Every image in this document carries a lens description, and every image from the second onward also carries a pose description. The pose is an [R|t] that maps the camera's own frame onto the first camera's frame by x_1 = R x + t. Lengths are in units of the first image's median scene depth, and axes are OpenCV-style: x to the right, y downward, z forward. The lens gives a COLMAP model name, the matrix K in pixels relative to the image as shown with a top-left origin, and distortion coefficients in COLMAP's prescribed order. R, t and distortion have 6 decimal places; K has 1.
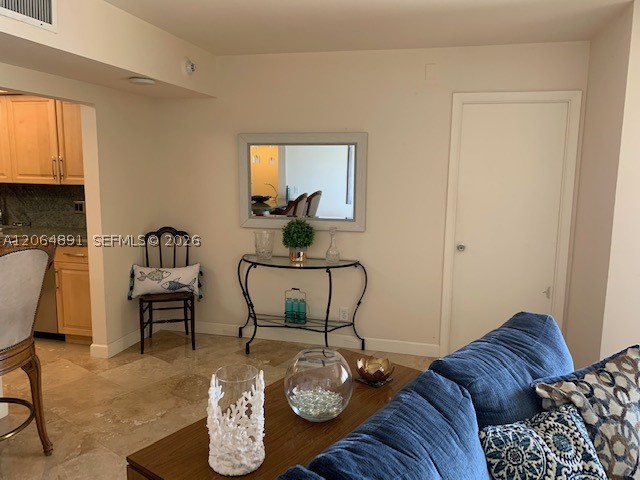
lens RADIAL K [[495.6, 0, 319.0], [0, 495.6, 235.5], [0, 0, 1]] dist [0.035132, -0.044989]
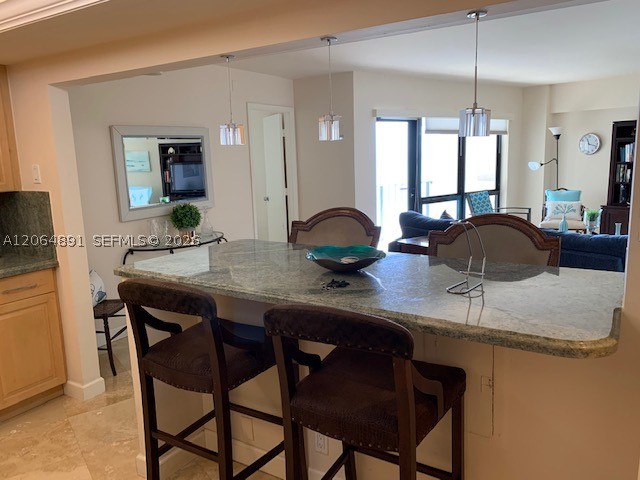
lens RADIAL K [[486.5, 0, 321.2], [0, 486.5, 238.4], [0, 0, 1]] dist [0.006763, -0.004100]
pose [[0.304952, -0.183919, 0.934440, -0.981267], [0.164058, 0.976653, 0.138688, -0.056094], [-0.938131, 0.111009, 0.328006, 0.339056]]
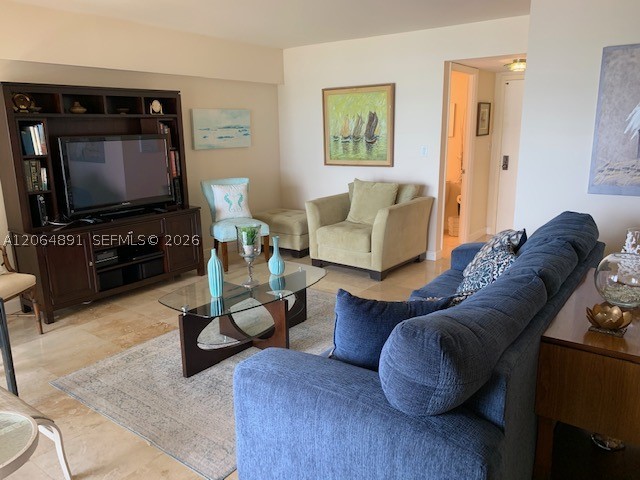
lens RADIAL K [[491.2, 0, 314.0], [0, 491.2, 239.8], [0, 0, 1]] dist [0.045319, -0.045363]
pose [[-0.999882, 0.002110, 0.015213, 0.294607], [0.007364, 0.935107, 0.354290, -0.095450], [-0.013478, 0.354360, -0.935012, 0.818427]]
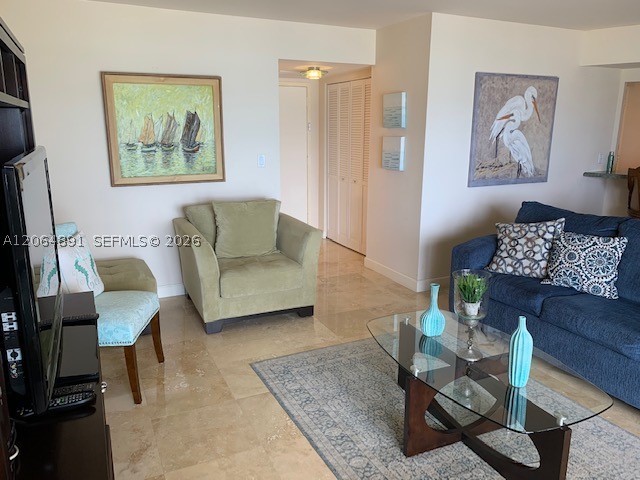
lens RADIAL K [[495.6, 0, 319.0], [0, 495.6, 235.5], [0, 0, 1]] dist [0.035132, -0.044989]
pose [[-0.469418, 0.181850, -0.864047, 0.960953], [-0.129208, 0.953881, 0.270953, -0.011983], [0.873471, 0.238832, -0.424272, 0.161890]]
